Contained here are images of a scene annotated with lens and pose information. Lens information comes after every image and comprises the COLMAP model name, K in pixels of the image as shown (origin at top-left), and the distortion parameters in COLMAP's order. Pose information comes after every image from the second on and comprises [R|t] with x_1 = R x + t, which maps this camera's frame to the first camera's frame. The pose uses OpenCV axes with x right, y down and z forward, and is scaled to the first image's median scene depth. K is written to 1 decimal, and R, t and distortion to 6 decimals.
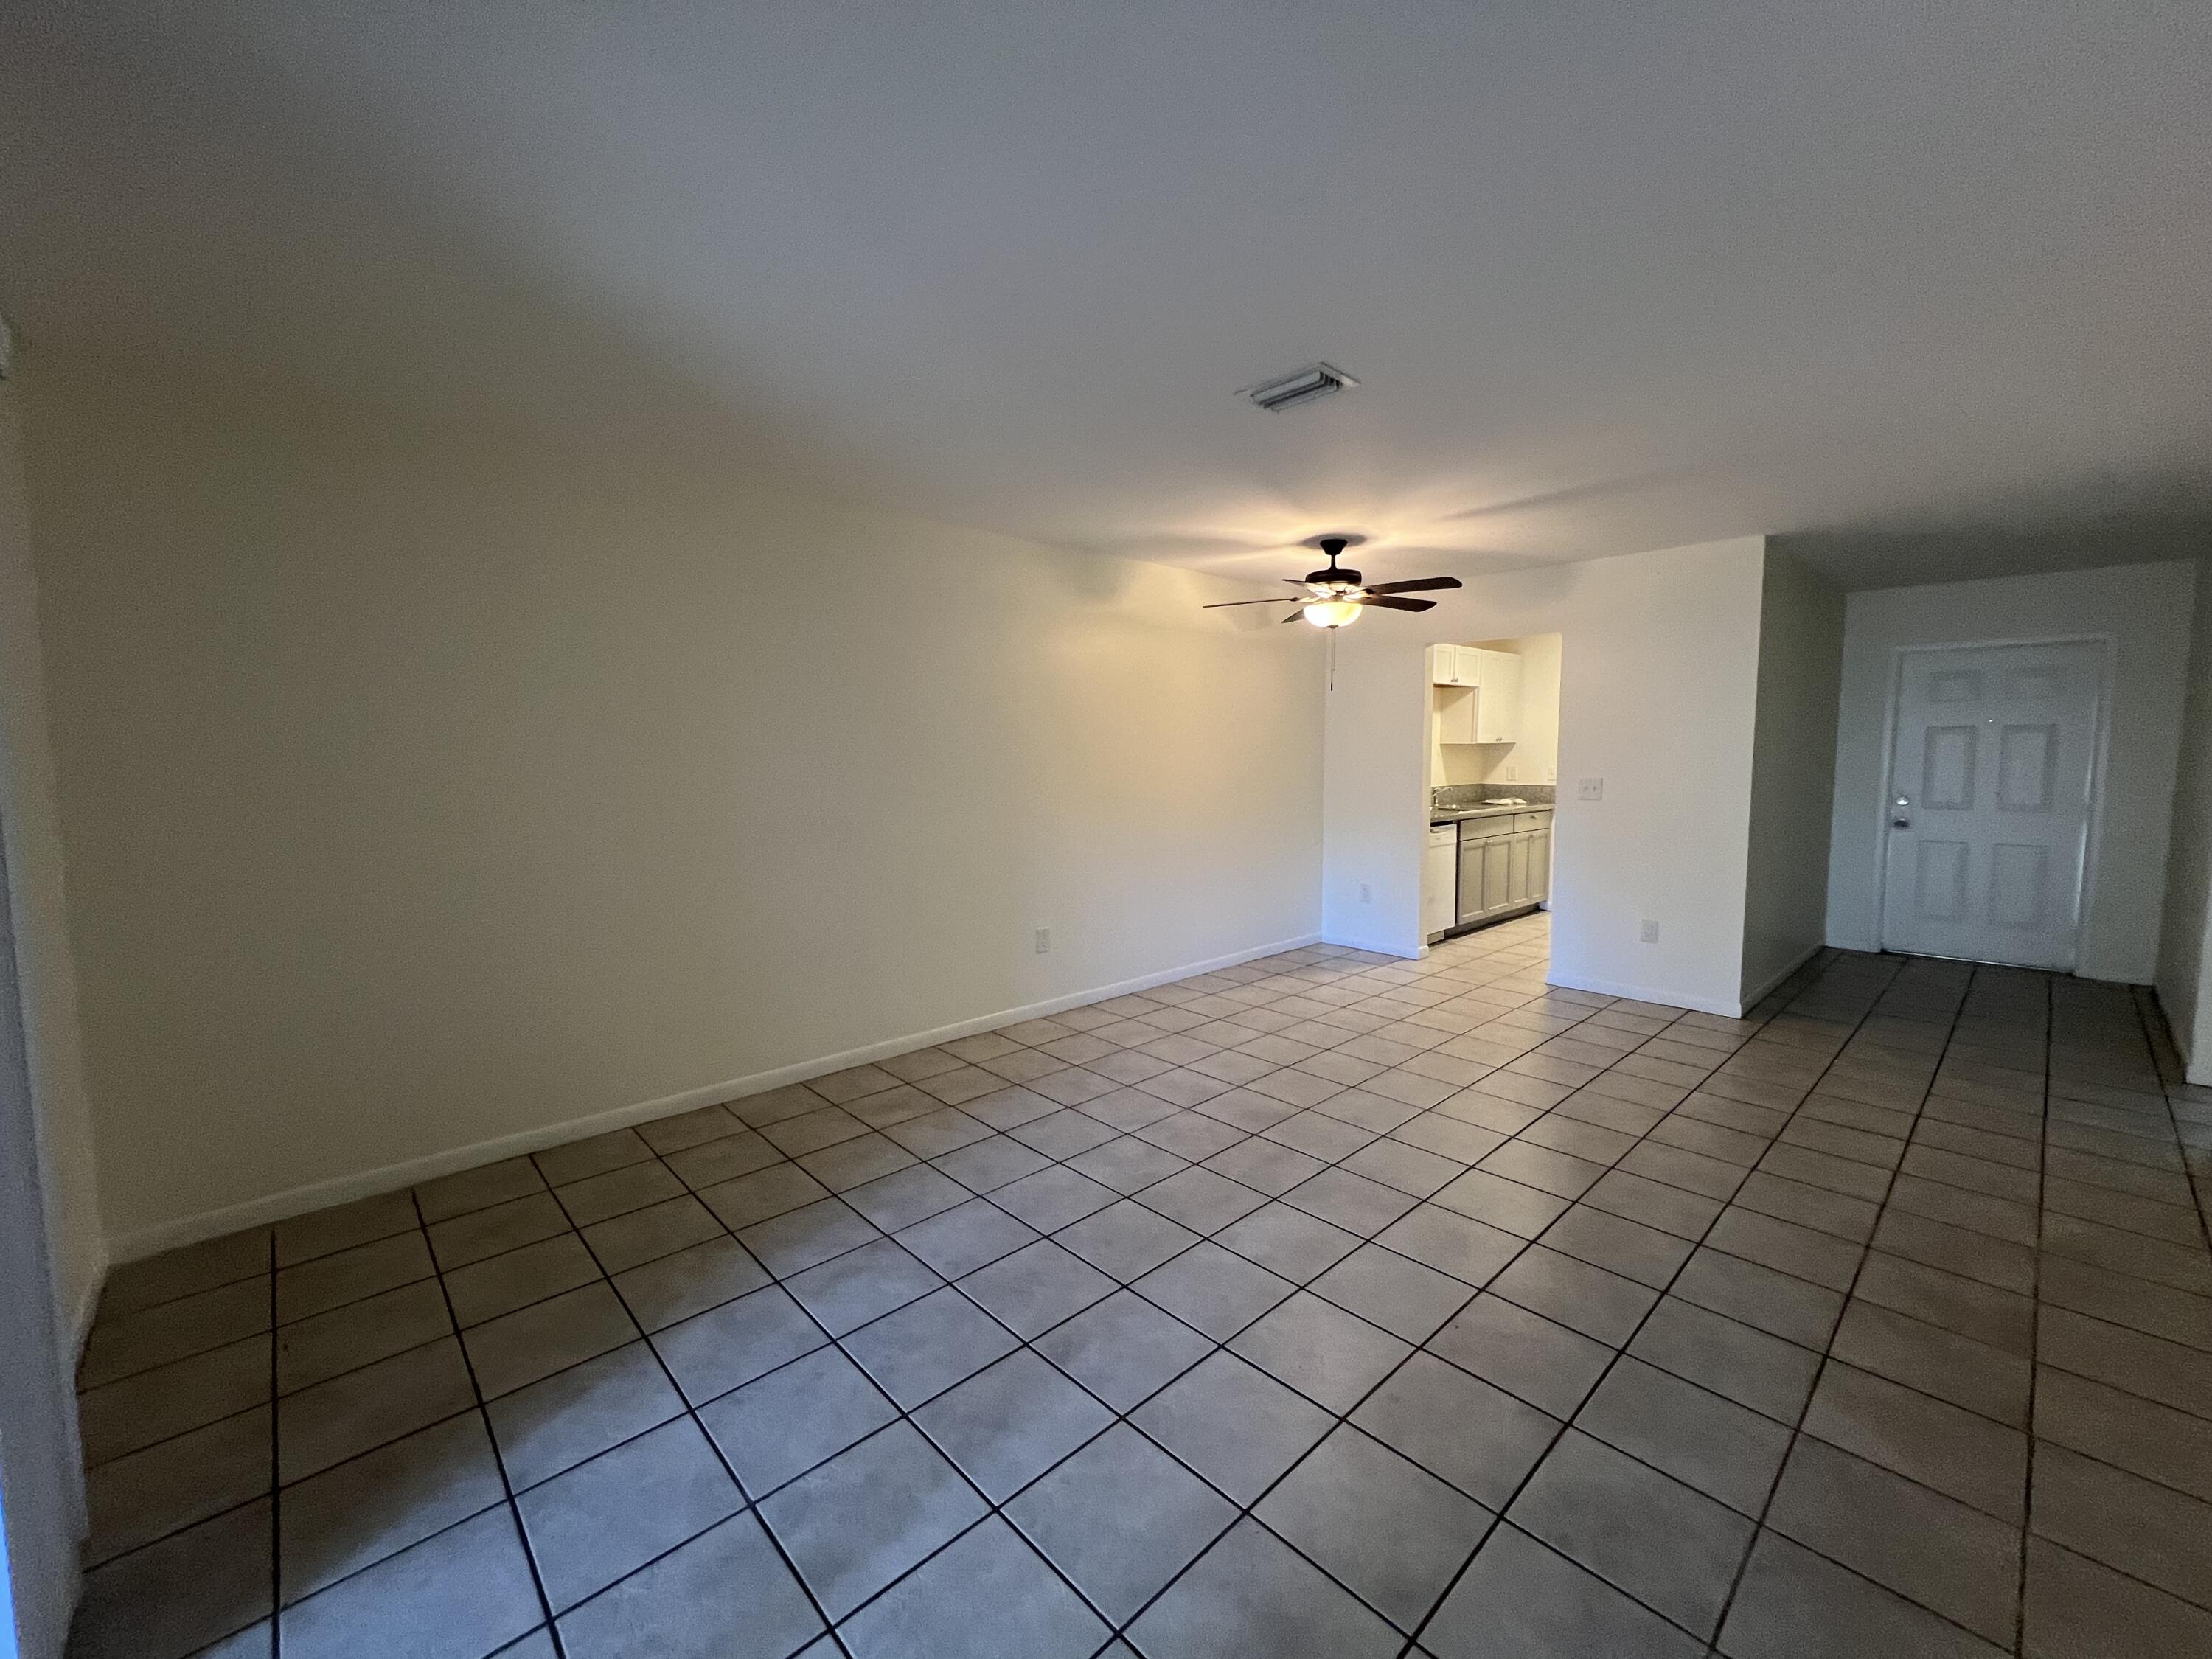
lens RADIAL K [[886.2, 0, 1102.3], [0, 886.2, 824.3], [0, 0, 1]] dist [-0.002226, 0.000228]
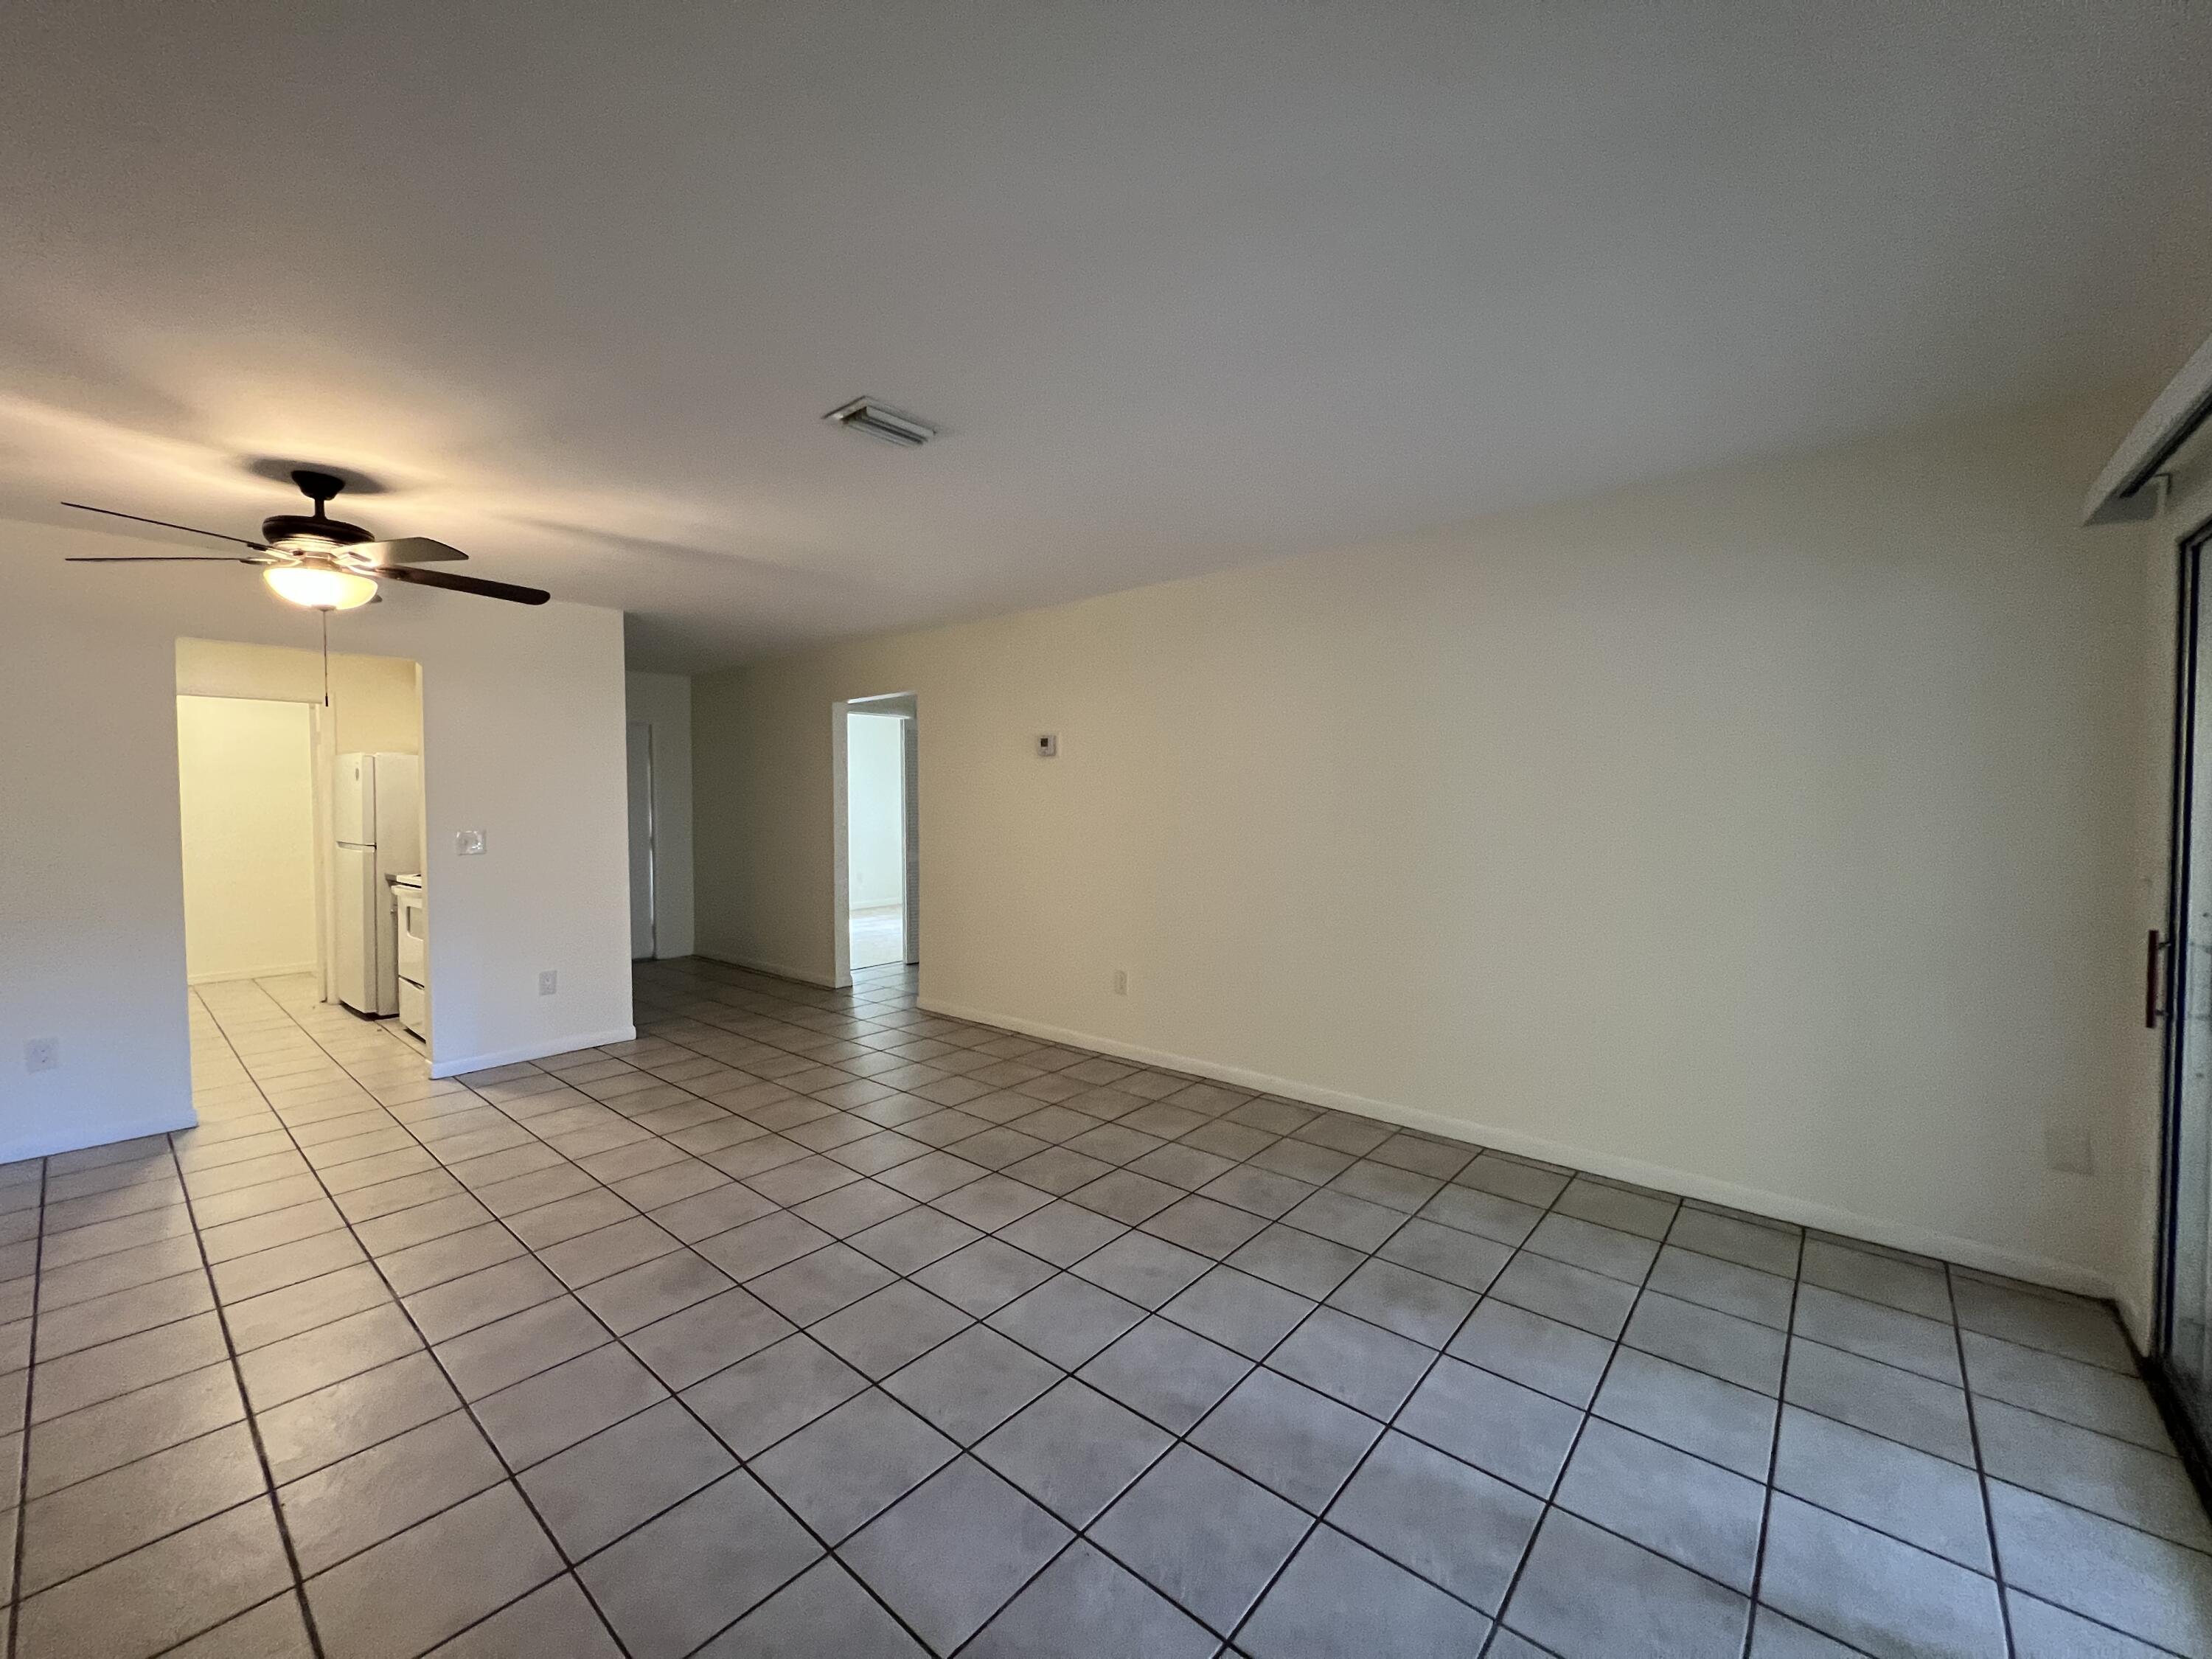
lens RADIAL K [[883.7, 0, 1106.0], [0, 883.7, 829.5], [0, 0, 1]] dist [-0.002718, -0.000350]
pose [[-0.107004, -0.034023, 0.993676, -0.651891], [0.090100, 0.994970, 0.043770, -0.055767], [-0.990168, 0.094214, -0.103401, 0.757089]]
